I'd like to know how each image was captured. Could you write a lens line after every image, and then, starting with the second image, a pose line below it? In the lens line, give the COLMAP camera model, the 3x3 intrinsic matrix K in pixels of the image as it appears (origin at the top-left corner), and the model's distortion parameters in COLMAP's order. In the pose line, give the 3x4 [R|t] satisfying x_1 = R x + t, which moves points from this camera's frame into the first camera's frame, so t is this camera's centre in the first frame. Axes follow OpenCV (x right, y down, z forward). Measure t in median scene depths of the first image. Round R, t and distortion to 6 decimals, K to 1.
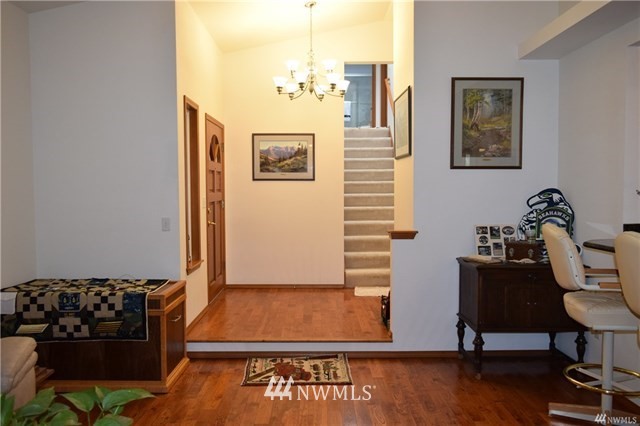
lens RADIAL K [[507.2, 0, 317.0], [0, 507.2, 210.6], [0, 0, 1]] dist [-0.006644, -0.003672]
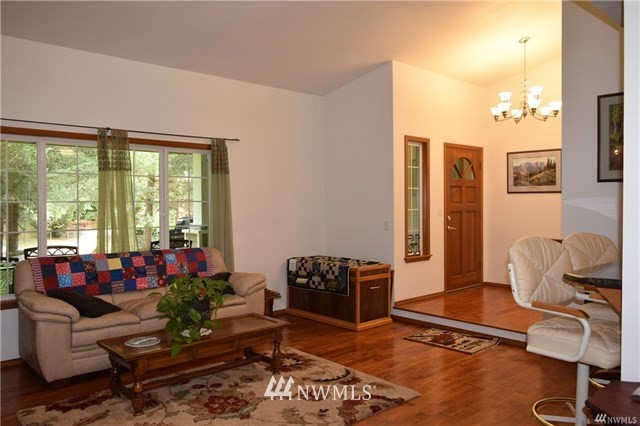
lens RADIAL K [[507.2, 0, 317.0], [0, 507.2, 210.6], [0, 0, 1]] dist [-0.006644, -0.003672]
pose [[0.677612, 0.012859, -0.735307, 0.643806], [-0.028448, 0.999557, -0.008736, 0.002572], [0.734869, 0.026837, 0.677678, -0.138653]]
